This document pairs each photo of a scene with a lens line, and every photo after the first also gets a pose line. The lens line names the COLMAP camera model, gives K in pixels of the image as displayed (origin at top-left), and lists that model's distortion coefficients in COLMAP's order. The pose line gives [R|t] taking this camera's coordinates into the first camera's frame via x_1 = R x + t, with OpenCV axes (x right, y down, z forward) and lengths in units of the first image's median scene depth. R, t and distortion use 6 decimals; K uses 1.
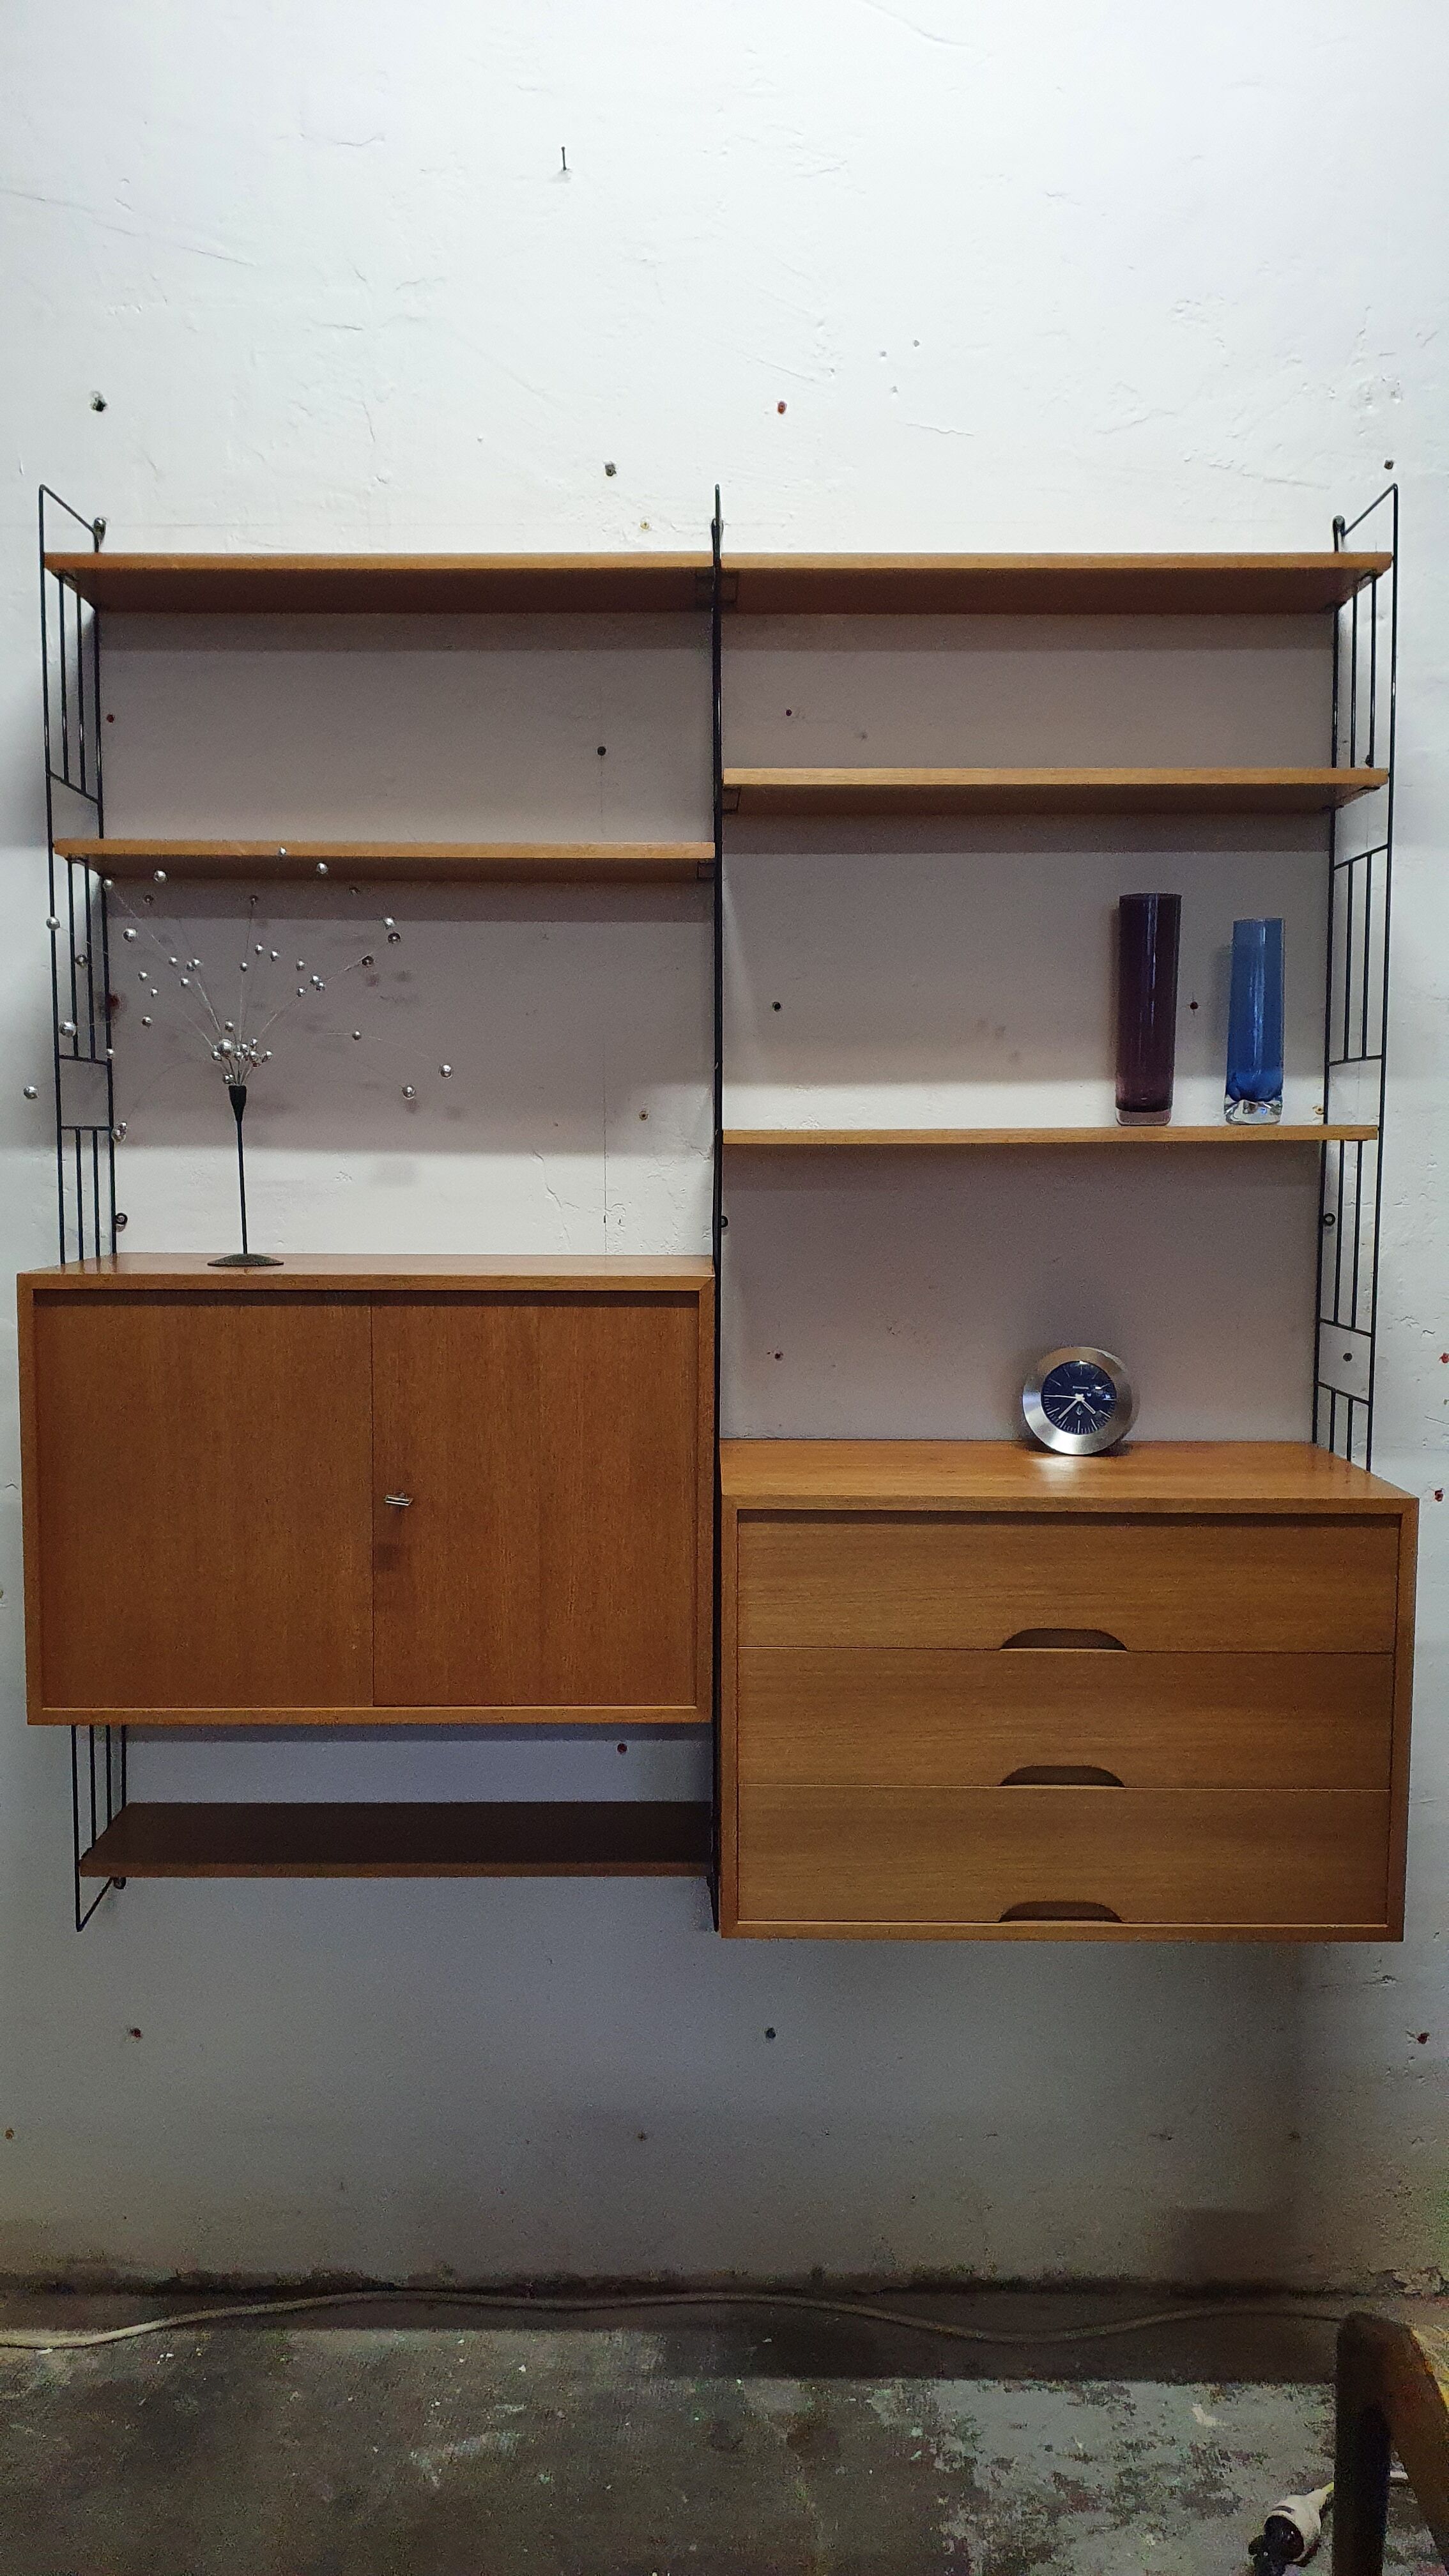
lens RADIAL K [[2030.2, 0, 686.1], [0, 2030.2, 1318.5], [0, 0, 1]] dist [0.034713, -0.024856]
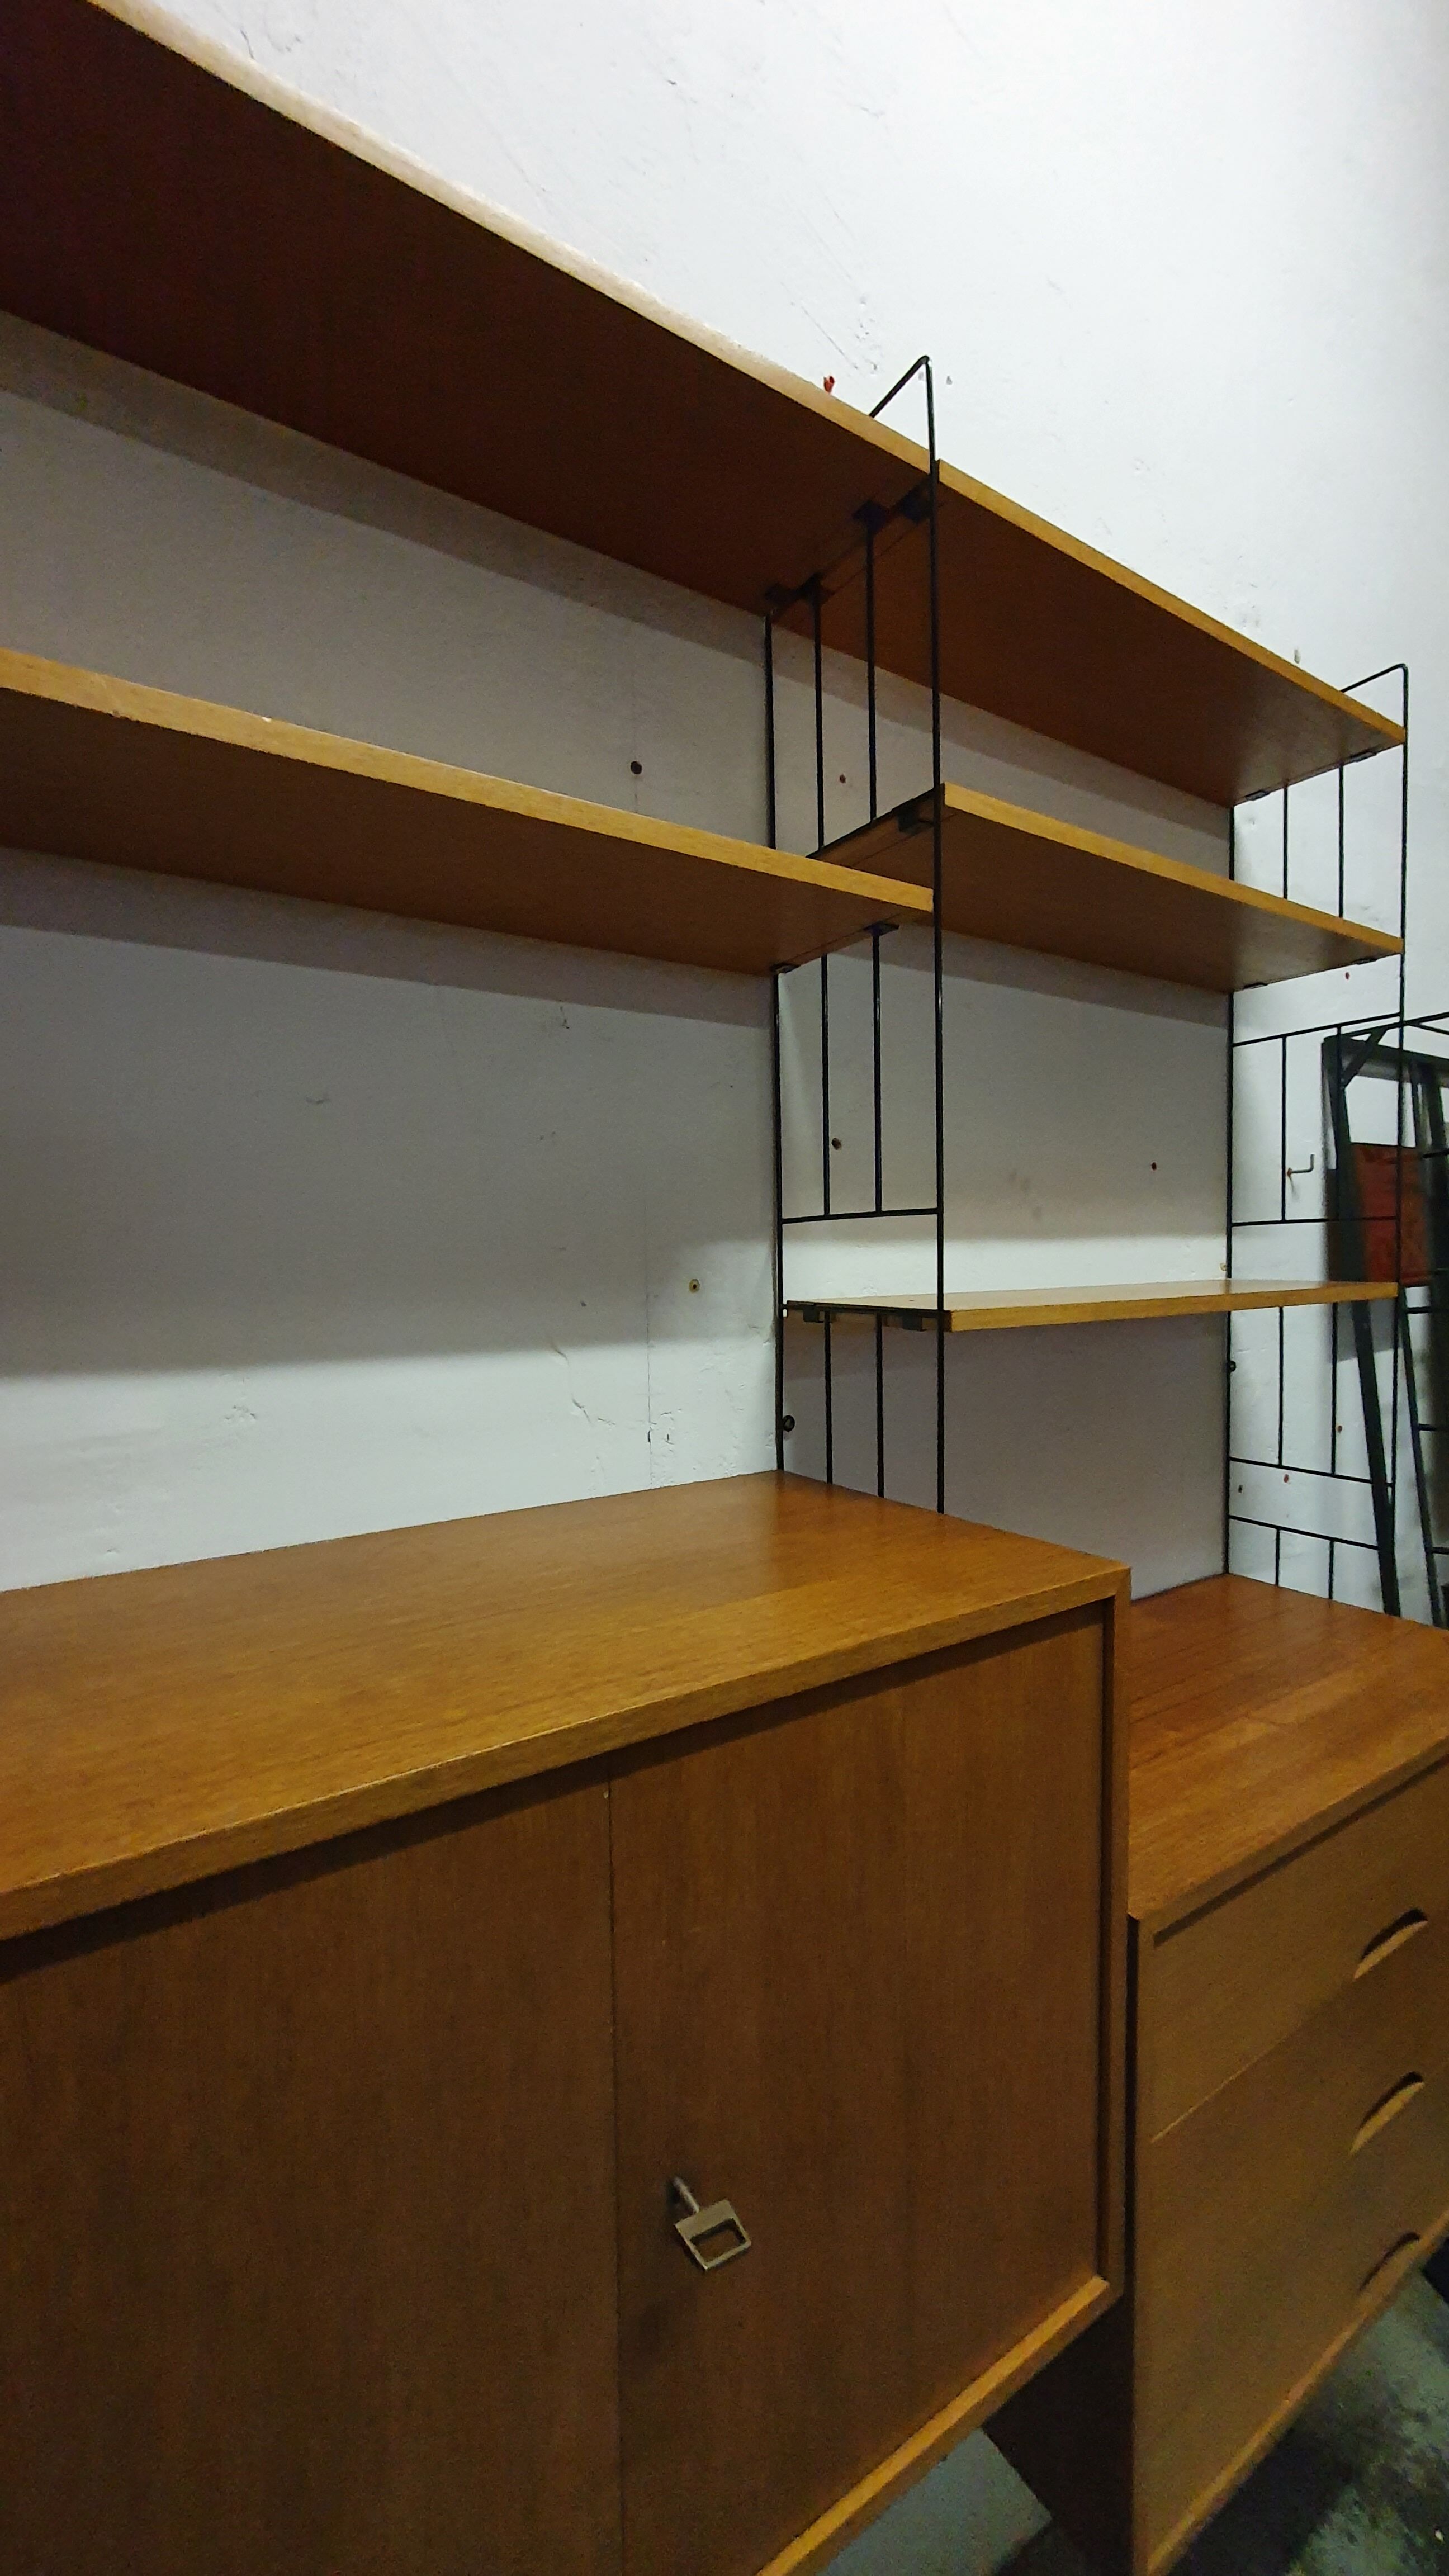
lens RADIAL K [[1021.8, 0, 723.8], [0, 1021.8, 1311.3], [0, 0, 1]] dist [0.009262, -0.002624]
pose [[0.830637, -0.041772, 0.555245, -0.219633], [0.065960, 0.997543, -0.023628, -0.085061], [-0.552894, 0.056250, 0.831351, 0.713673]]
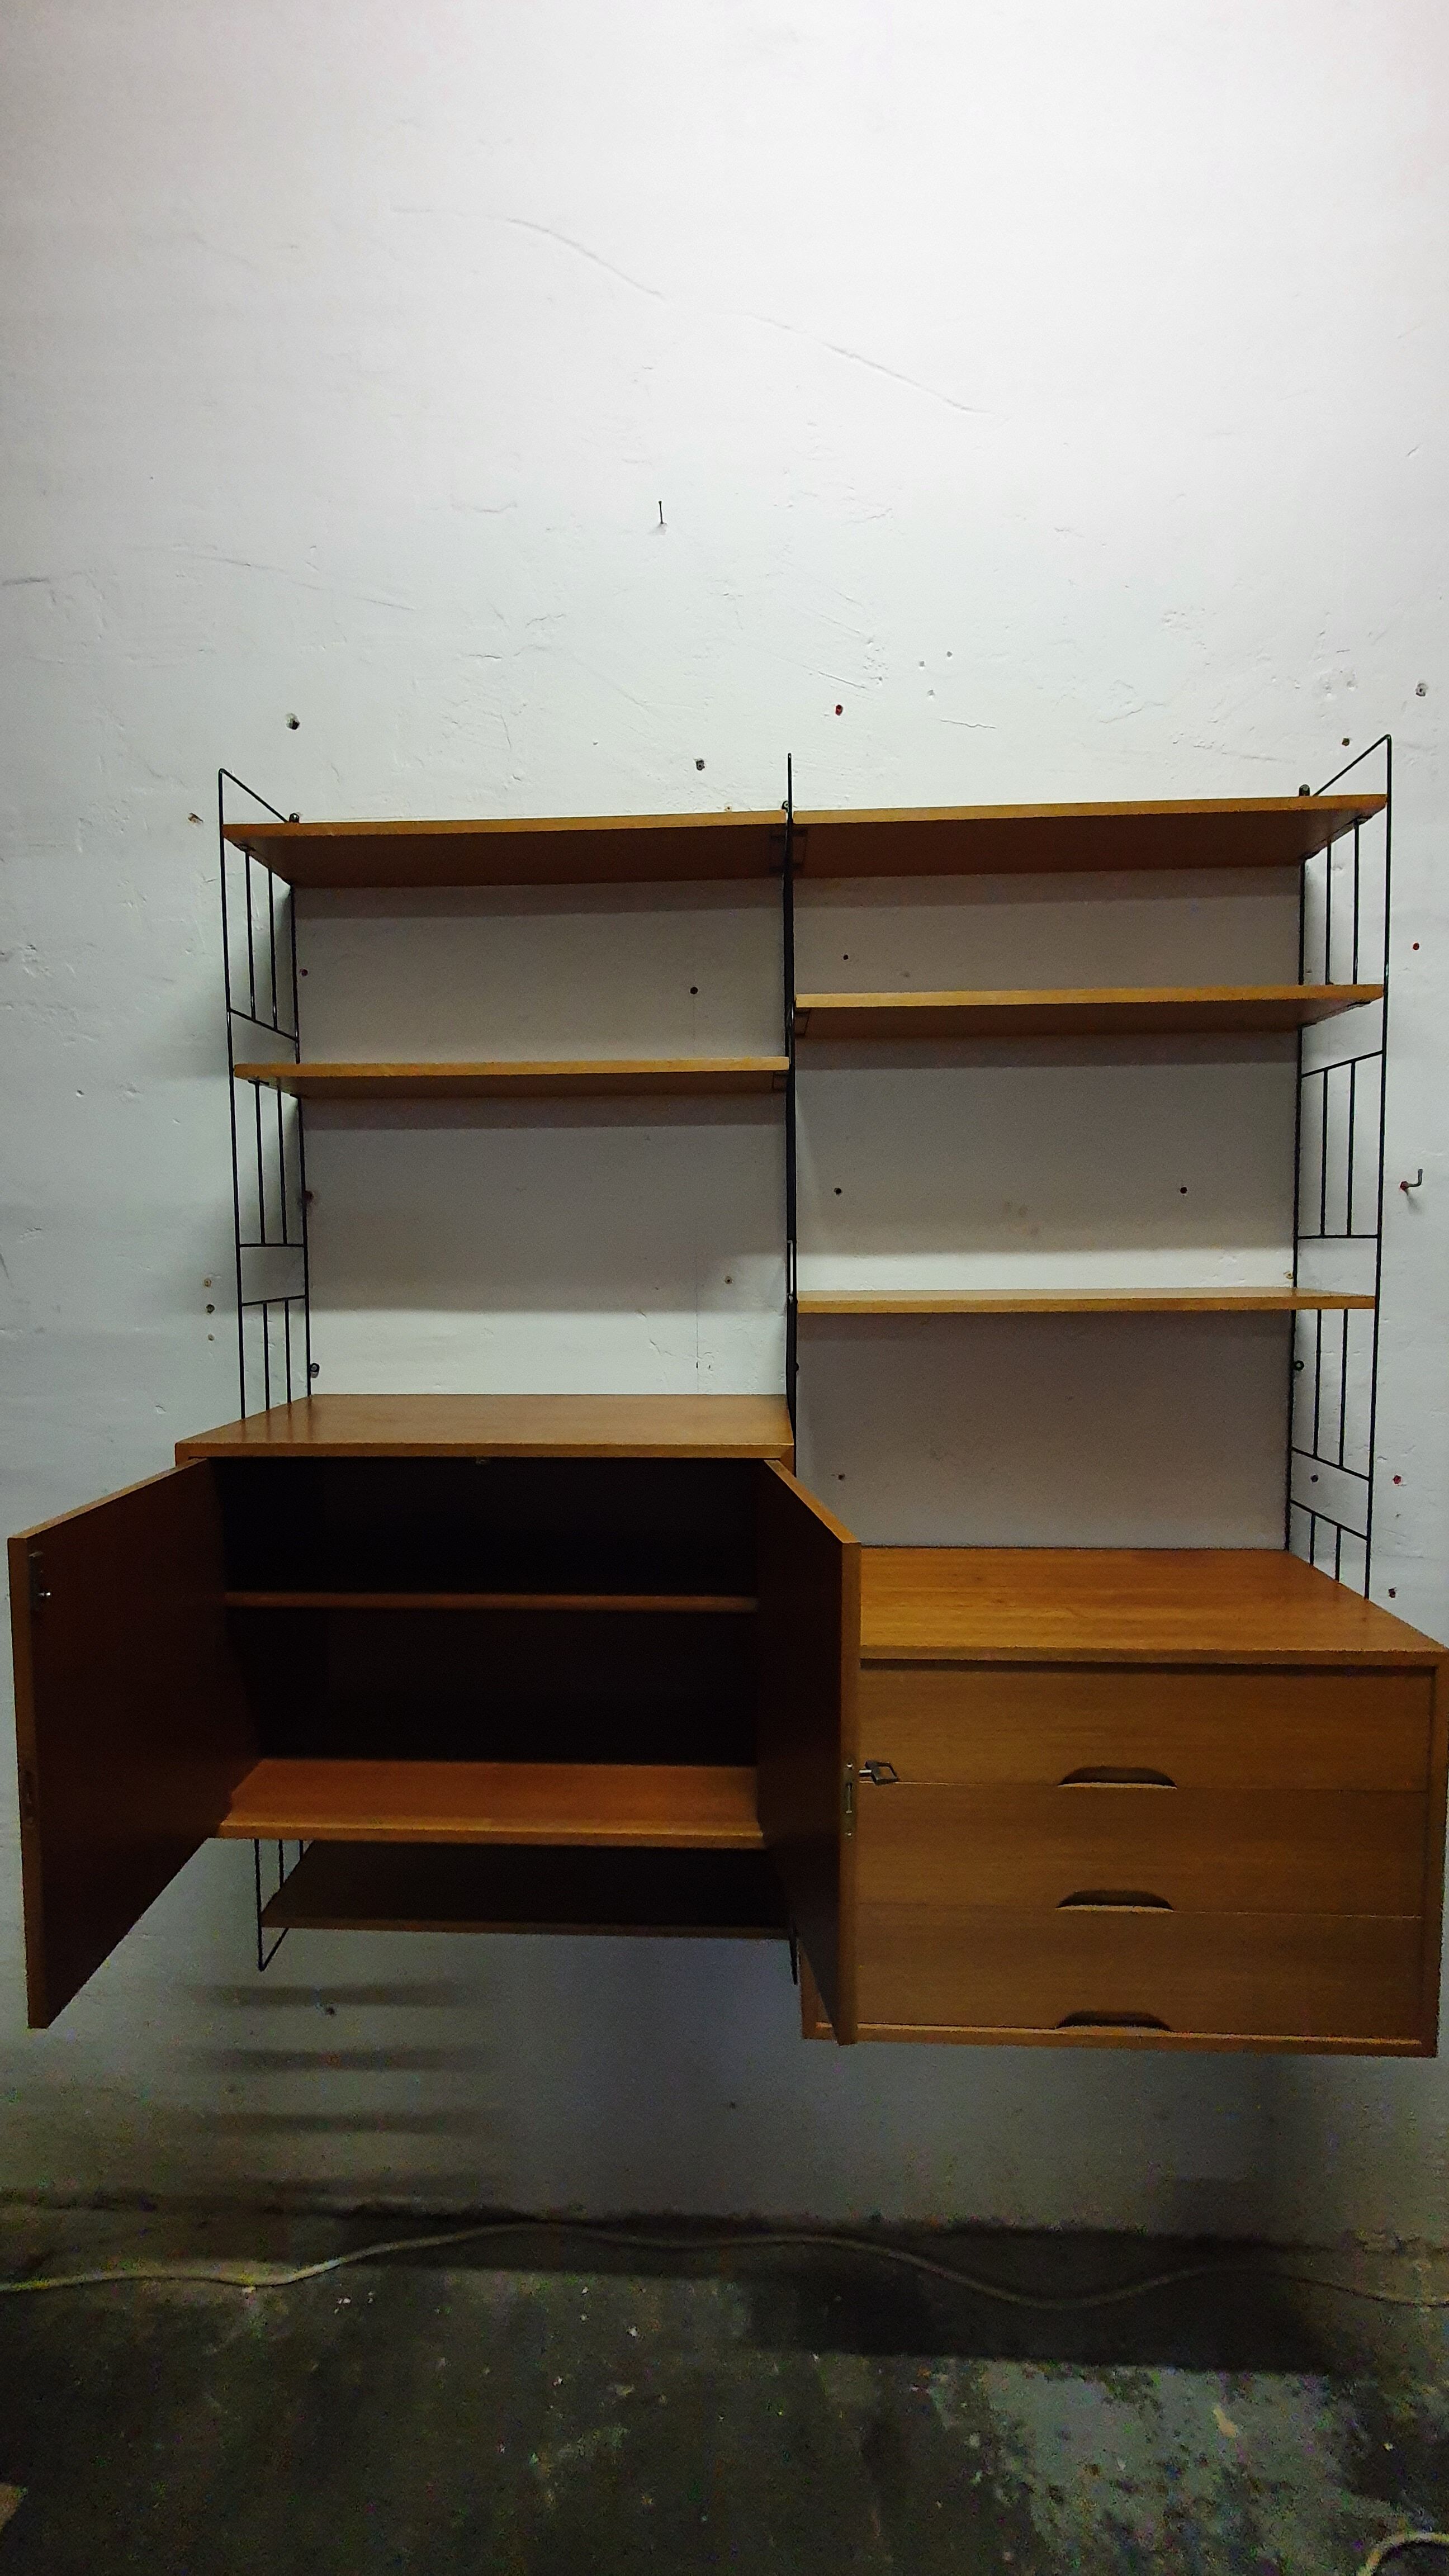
lens RADIAL K [[1021.8, 0, 715.1], [0, 1021.8, 1301.5], [0, 0, 1]] dist [0.009262, -0.002624]
pose [[0.999200, -0.005872, -0.039551, -0.005294], [0.004806, 0.999624, -0.026998, -0.073789], [0.039694, 0.026787, 0.998853, 0.390956]]
